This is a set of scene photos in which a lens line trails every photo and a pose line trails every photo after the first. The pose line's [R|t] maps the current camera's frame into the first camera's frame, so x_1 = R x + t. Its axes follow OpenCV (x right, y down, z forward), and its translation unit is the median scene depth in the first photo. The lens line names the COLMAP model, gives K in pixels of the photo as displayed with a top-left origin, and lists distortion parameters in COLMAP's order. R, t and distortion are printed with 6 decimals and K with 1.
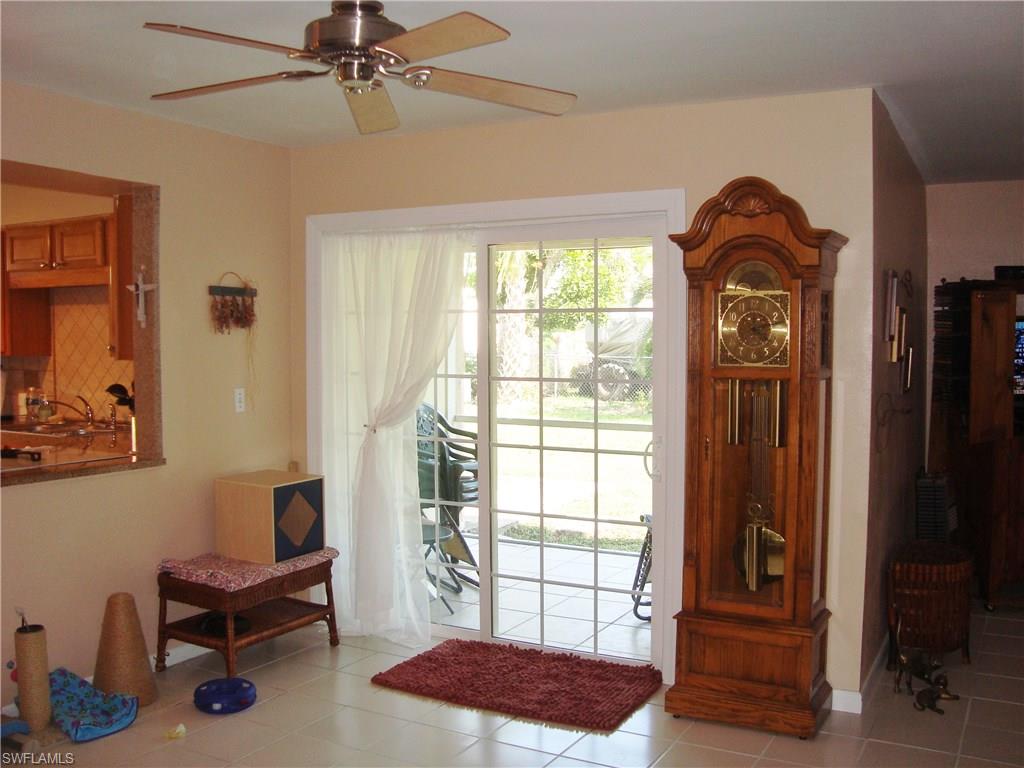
lens RADIAL K [[987.9, 0, 512.0], [0, 987.9, 384.0], [0, 0, 1]] dist [-0.214019, 0.238547]
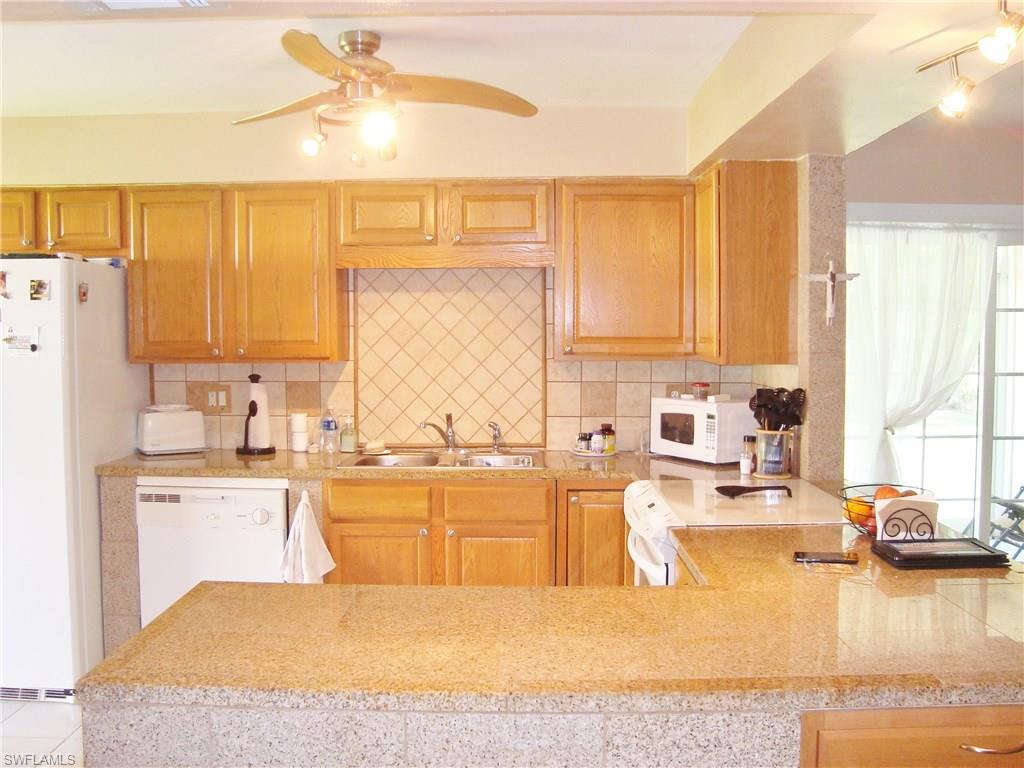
lens RADIAL K [[987.9, 0, 512.0], [0, 987.9, 384.0], [0, 0, 1]] dist [-0.214019, 0.238547]
pose [[0.883584, -0.028074, 0.467430, -0.738755], [0.025120, 0.999606, 0.012554, -0.018568], [-0.467598, 0.000649, 0.883941, 0.277400]]
